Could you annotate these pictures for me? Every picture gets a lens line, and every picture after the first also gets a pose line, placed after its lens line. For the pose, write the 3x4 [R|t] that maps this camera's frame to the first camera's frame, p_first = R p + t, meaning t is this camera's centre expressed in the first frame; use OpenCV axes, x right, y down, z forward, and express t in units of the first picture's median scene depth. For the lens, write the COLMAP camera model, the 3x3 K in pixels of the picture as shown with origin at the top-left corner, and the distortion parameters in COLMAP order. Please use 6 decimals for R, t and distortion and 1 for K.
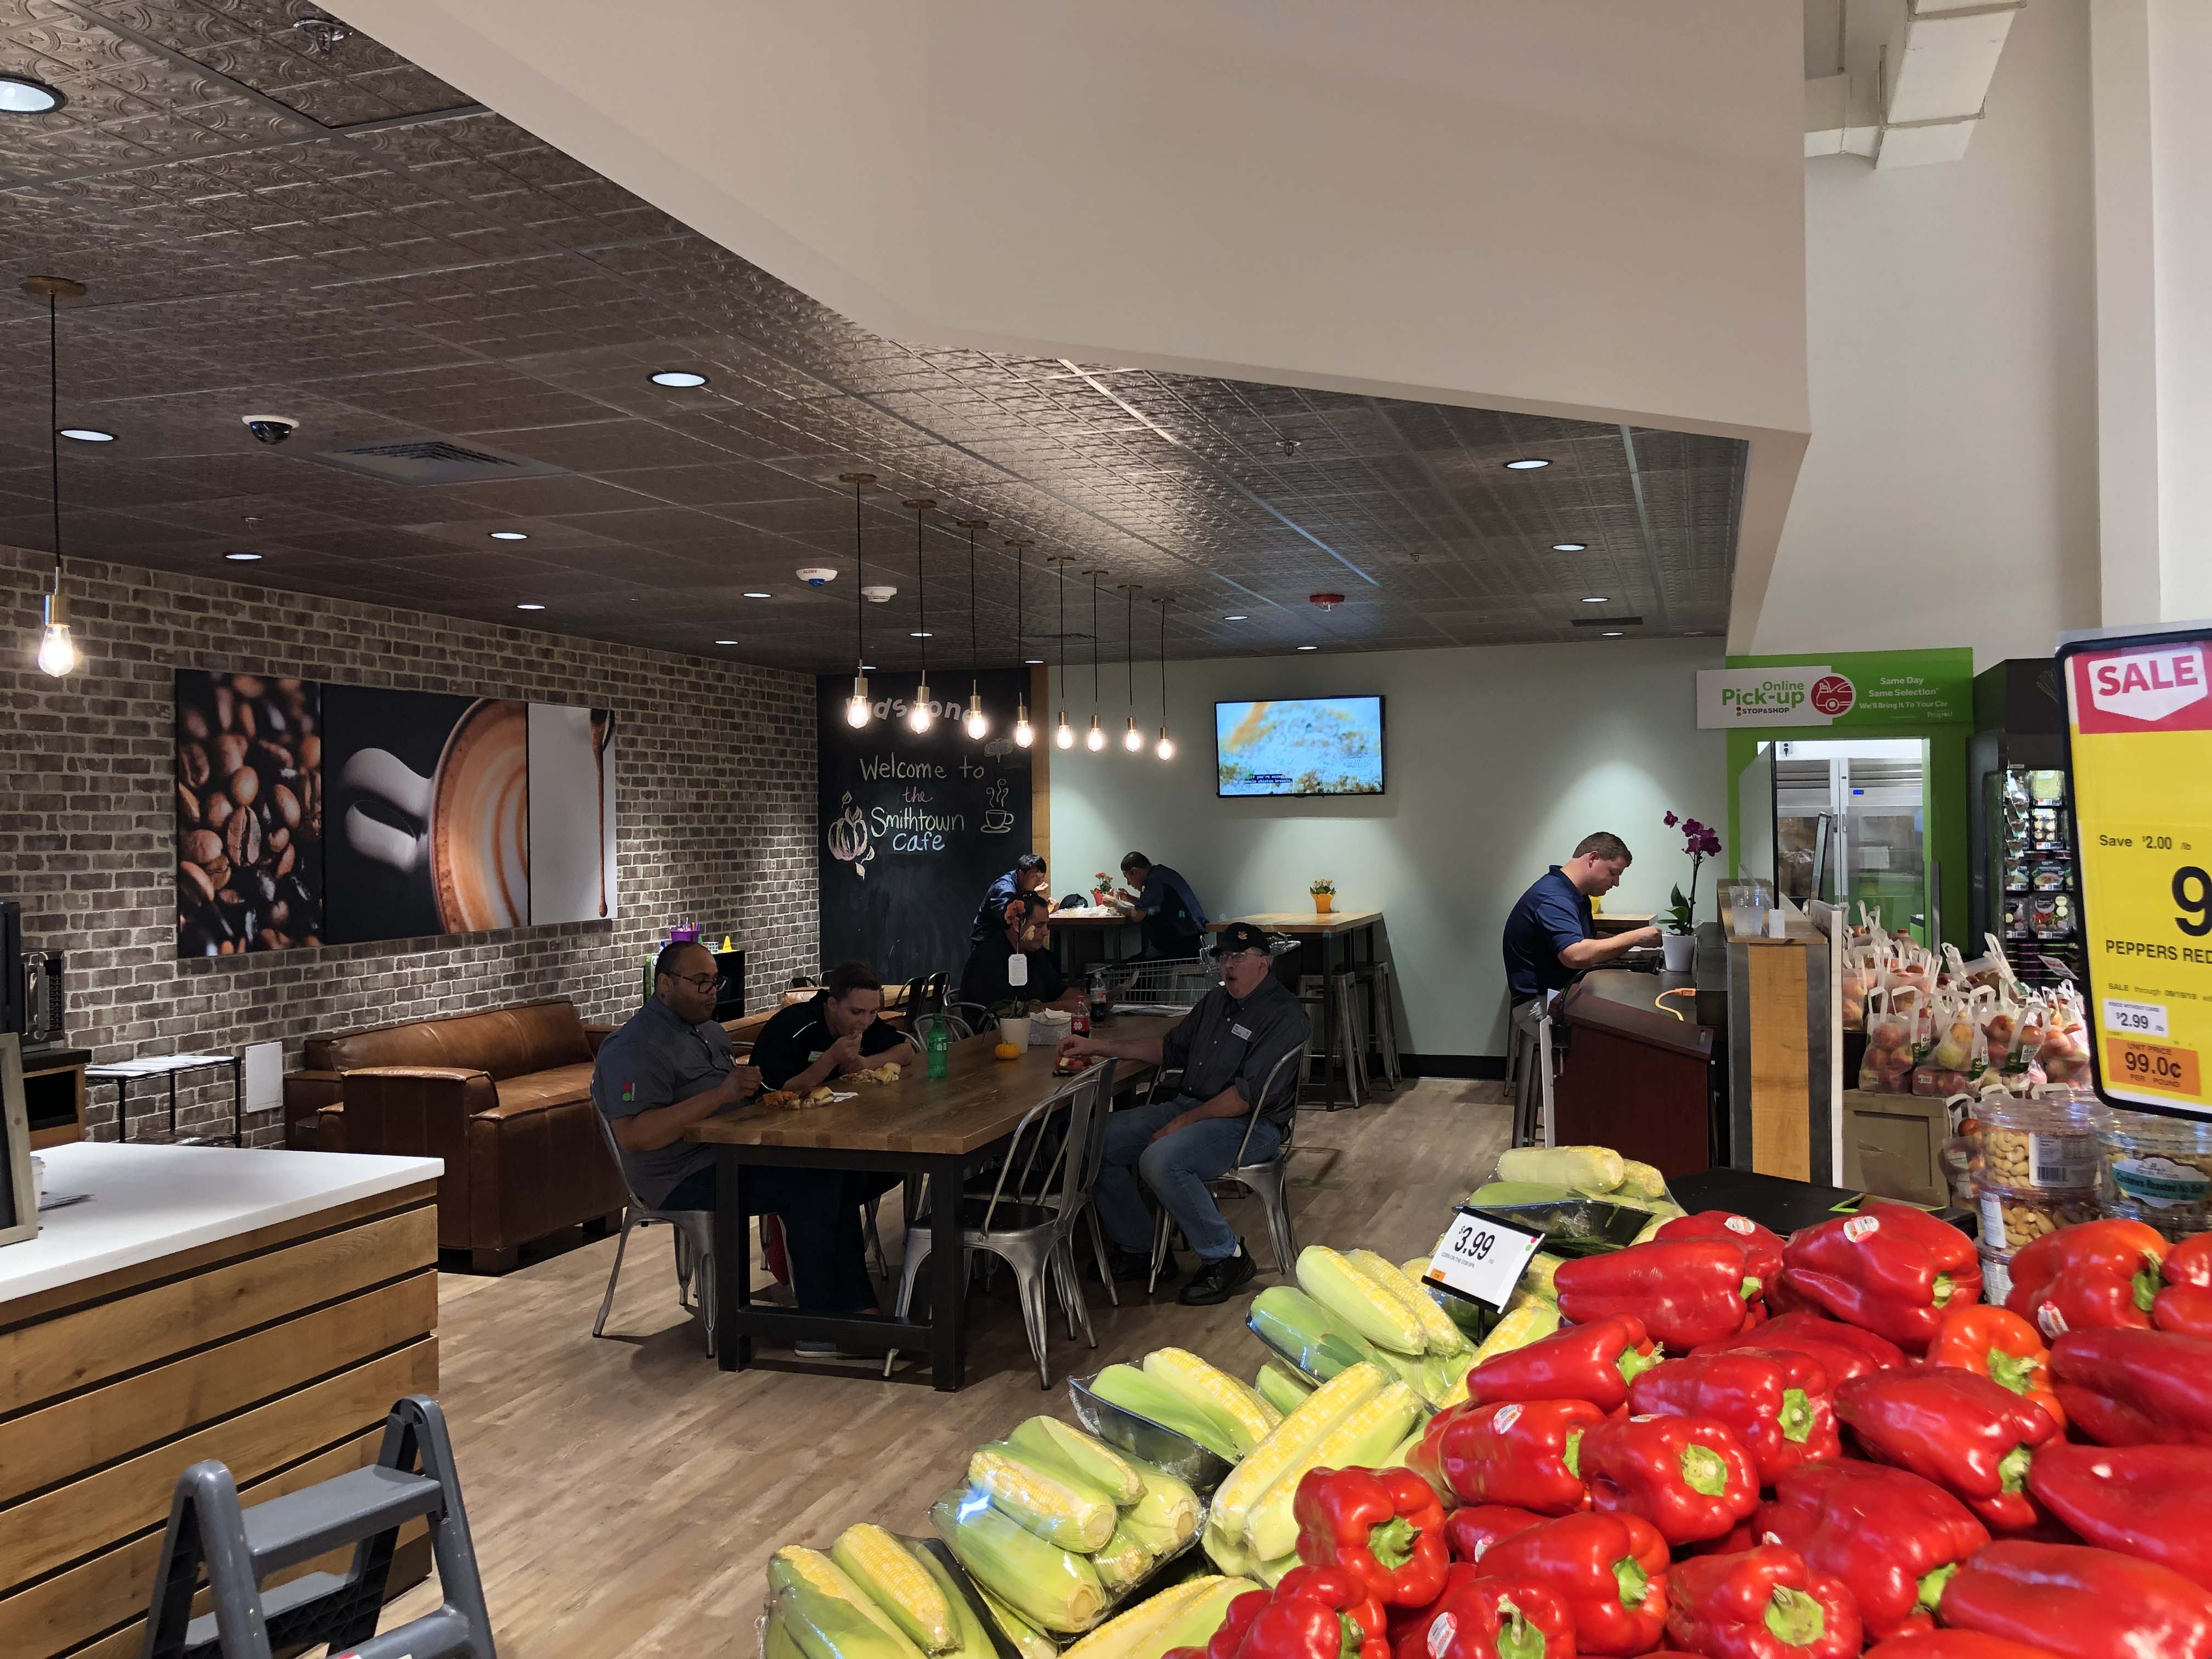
lens RADIAL K [[1808.5, 0, 1101.9], [0, 1808.5, 823.0], [0, 0, 1]] dist [0.035774, -0.020175]
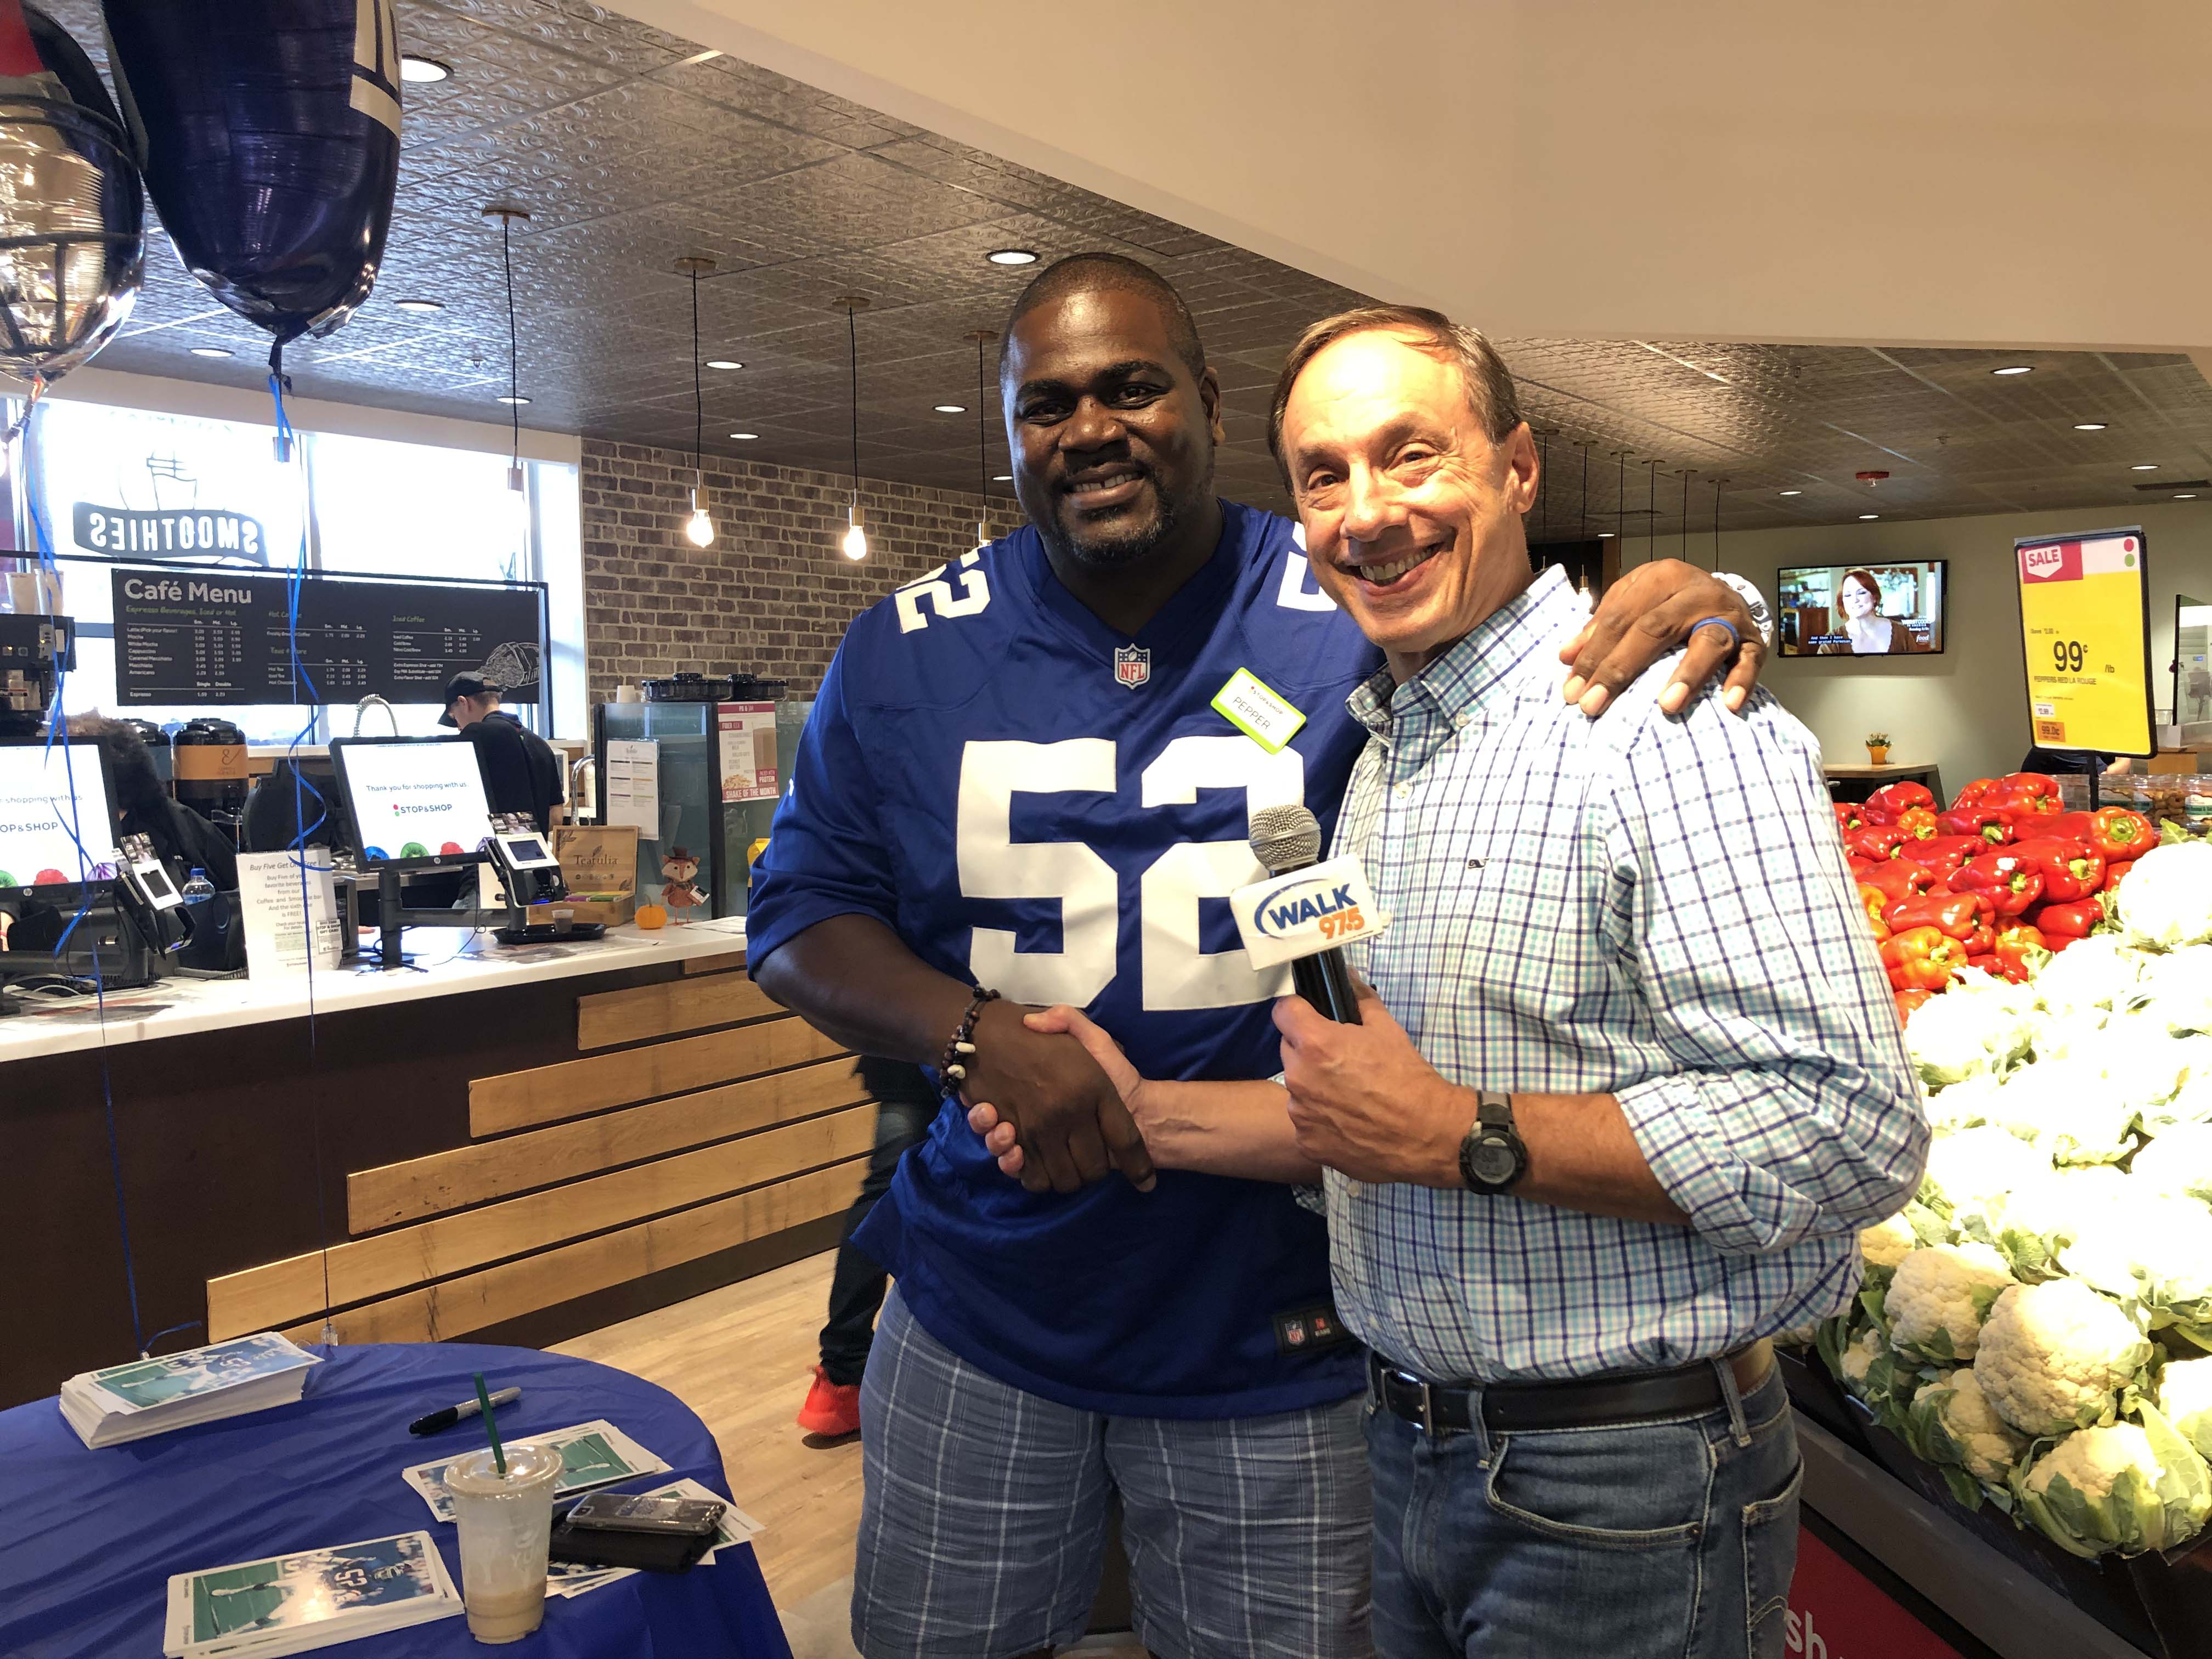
lens RADIAL K [[1808.5, 0, 1105.5], [0, 1808.5, 833.7], [0, 0, 1]] dist [0.035774, -0.020175]
pose [[0.951310, 0.029153, -0.306855, 0.029206], [-0.005897, 0.997056, 0.076445, 0.017380], [0.308180, -0.070914, 0.948681, -0.280374]]
